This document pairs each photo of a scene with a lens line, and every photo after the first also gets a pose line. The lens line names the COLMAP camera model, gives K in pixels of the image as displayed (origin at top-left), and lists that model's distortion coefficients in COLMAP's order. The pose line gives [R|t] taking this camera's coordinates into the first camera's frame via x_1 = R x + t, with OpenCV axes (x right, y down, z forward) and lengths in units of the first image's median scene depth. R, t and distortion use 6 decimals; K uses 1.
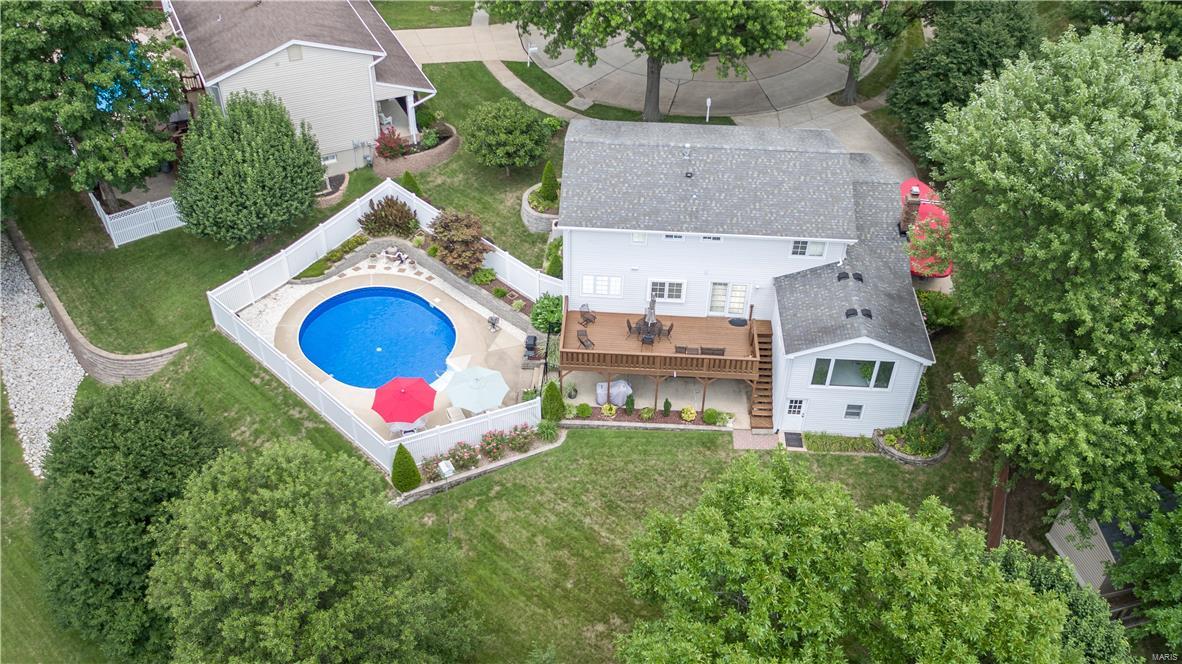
lens RADIAL K [[1049.4, 0, 598.0], [0, 1049.4, 333.9], [0, 0, 1]] dist [0.036279, -0.005178]
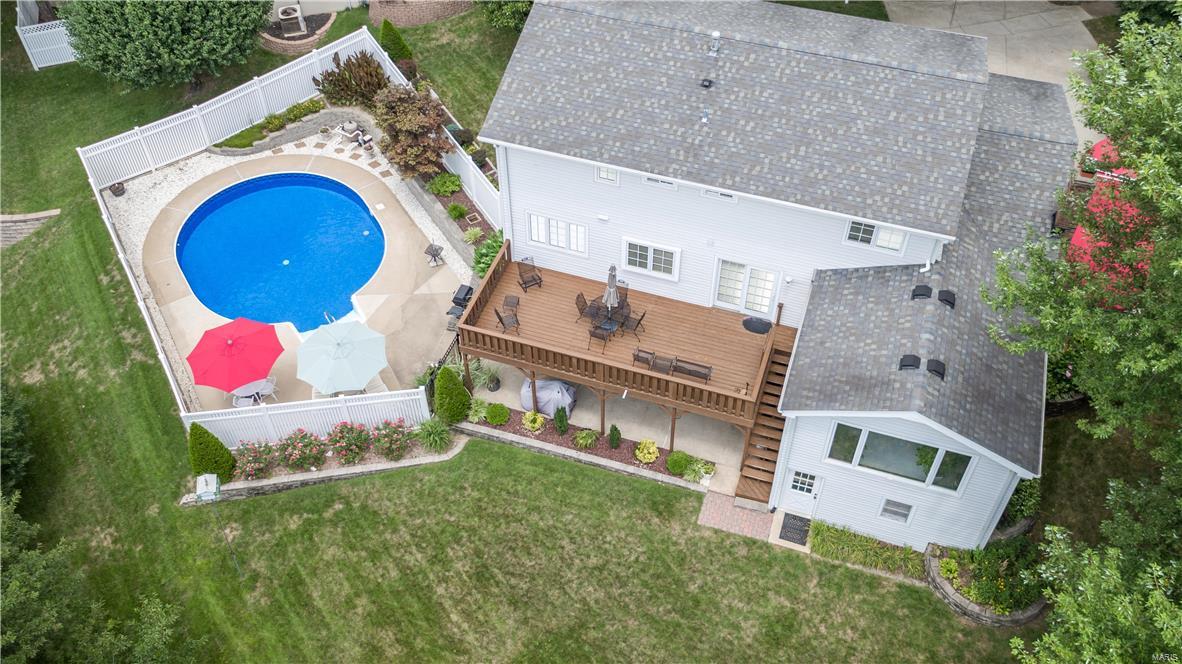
lens RADIAL K [[1049.4, 0, 598.0], [0, 1049.4, 333.9], [0, 0, 1]] dist [0.036279, -0.005178]
pose [[0.961644, 0.188084, -0.199665, 0.174572], [-0.161984, 0.976813, 0.139991, -0.082719], [0.221365, -0.102279, 0.969813, 0.367165]]
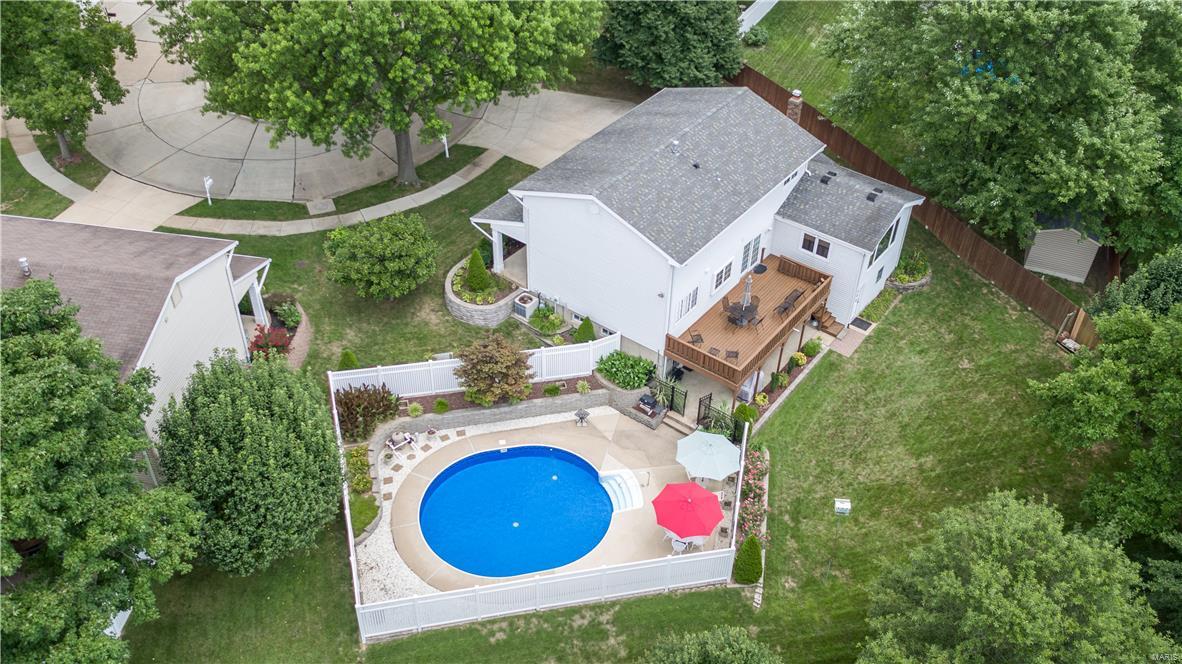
lens RADIAL K [[1049.4, 0, 598.0], [0, 1049.4, 333.9], [0, 0, 1]] dist [0.036279, -0.005178]
pose [[0.563600, -0.538613, 0.626299, -0.688980], [0.527523, 0.818130, 0.228873, -0.299280], [-0.635668, 0.201394, 0.745229, 0.329032]]
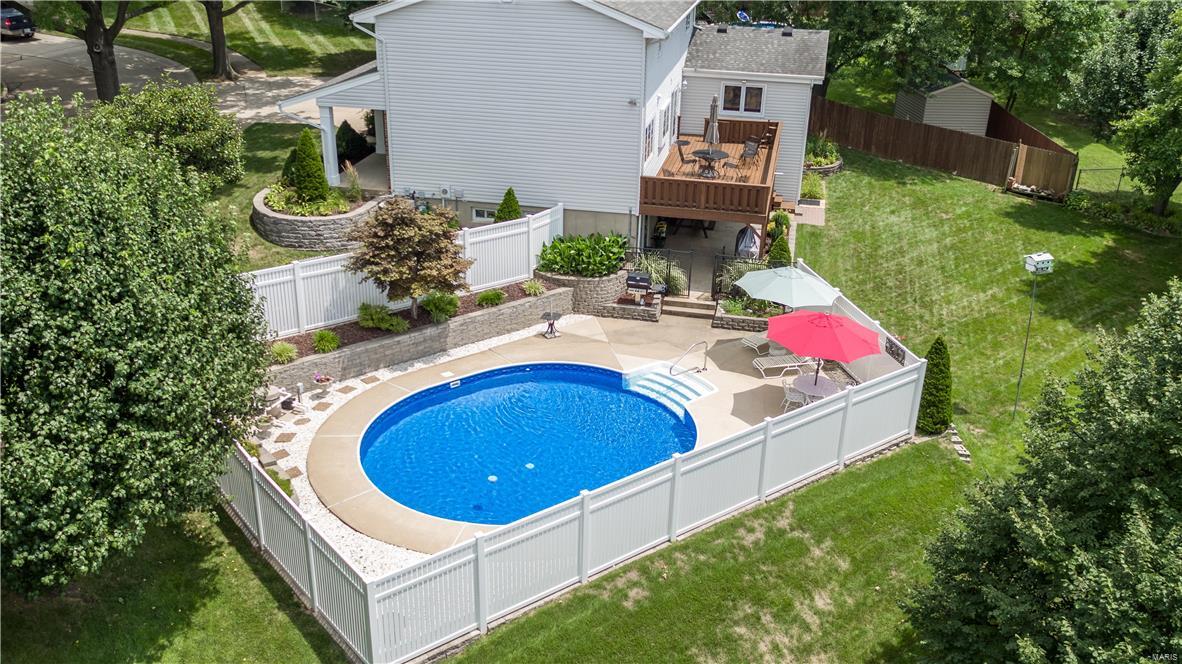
lens RADIAL K [[1049.4, 0, 598.0], [0, 1049.4, 333.9], [0, 0, 1]] dist [0.036279, -0.005178]
pose [[0.156168, -0.426037, 0.891125, -0.673084], [0.627630, 0.739442, 0.243528, -0.143190], [-0.762688, 0.521265, 0.382871, 0.844829]]
